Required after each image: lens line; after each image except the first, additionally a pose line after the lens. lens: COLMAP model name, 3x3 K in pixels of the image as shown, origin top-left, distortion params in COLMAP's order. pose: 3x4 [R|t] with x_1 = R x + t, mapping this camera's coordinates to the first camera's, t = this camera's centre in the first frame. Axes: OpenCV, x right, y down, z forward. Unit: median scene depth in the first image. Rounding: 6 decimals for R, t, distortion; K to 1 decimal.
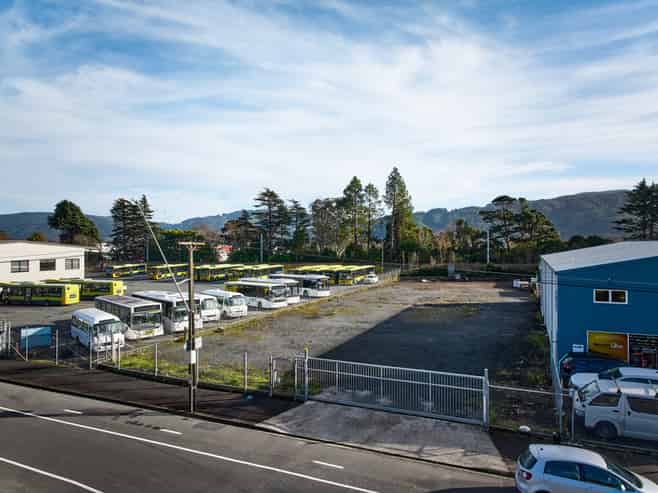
lens RADIAL K [[450.7, 0, 329.0], [0, 450.7, 246.5], [0, 0, 1]] dist [0.009257, -0.007541]
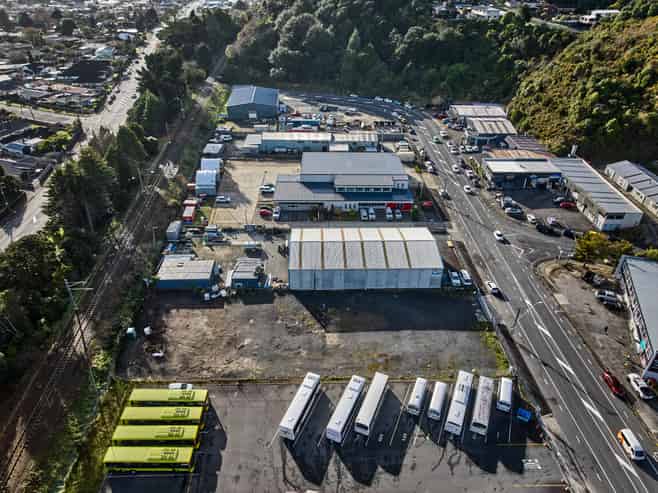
lens RADIAL K [[448.6, 0, 329.0], [0, 448.6, 246.5], [0, 0, 1]] dist [0.006311, -0.003780]
pose [[-0.438592, -0.491650, 0.752275, -0.885886], [-0.008938, 0.839428, 0.543398, -1.013388], [-0.898642, 0.231606, -0.372561, 1.486114]]
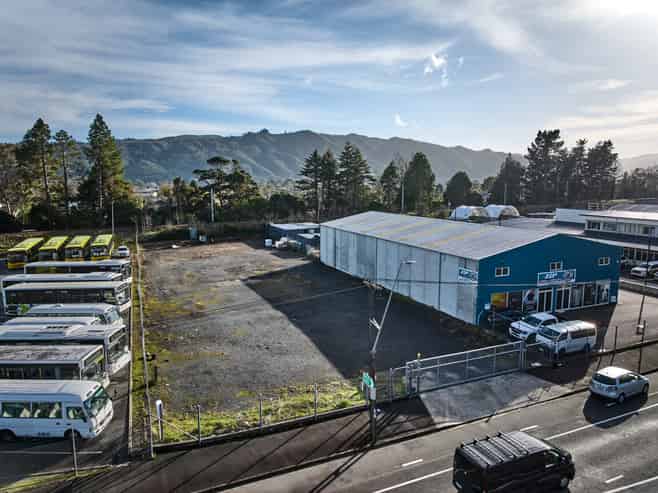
lens RADIAL K [[448.6, 0, 329.0], [0, 448.6, 246.5], [0, 0, 1]] dist [0.006311, -0.003780]
pose [[0.677670, -0.101193, 0.728370, -0.409223], [0.001167, 0.990633, 0.136544, -0.085282], [-0.735365, -0.091682, 0.671441, 0.156291]]
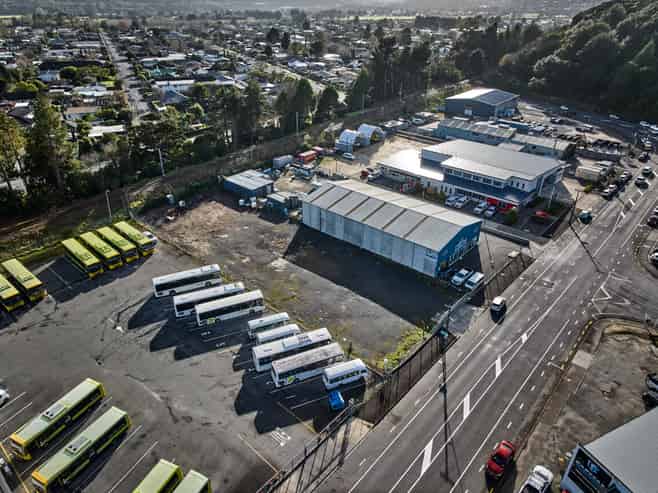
lens RADIAL K [[450.7, 0, 329.0], [0, 450.7, 246.5], [0, 0, 1]] dist [0.009257, -0.007541]
pose [[0.302992, -0.455883, 0.836879, -1.087163], [-0.008038, 0.876905, 0.480597, -0.679632], [-0.952959, -0.152344, 0.262030, 0.394323]]
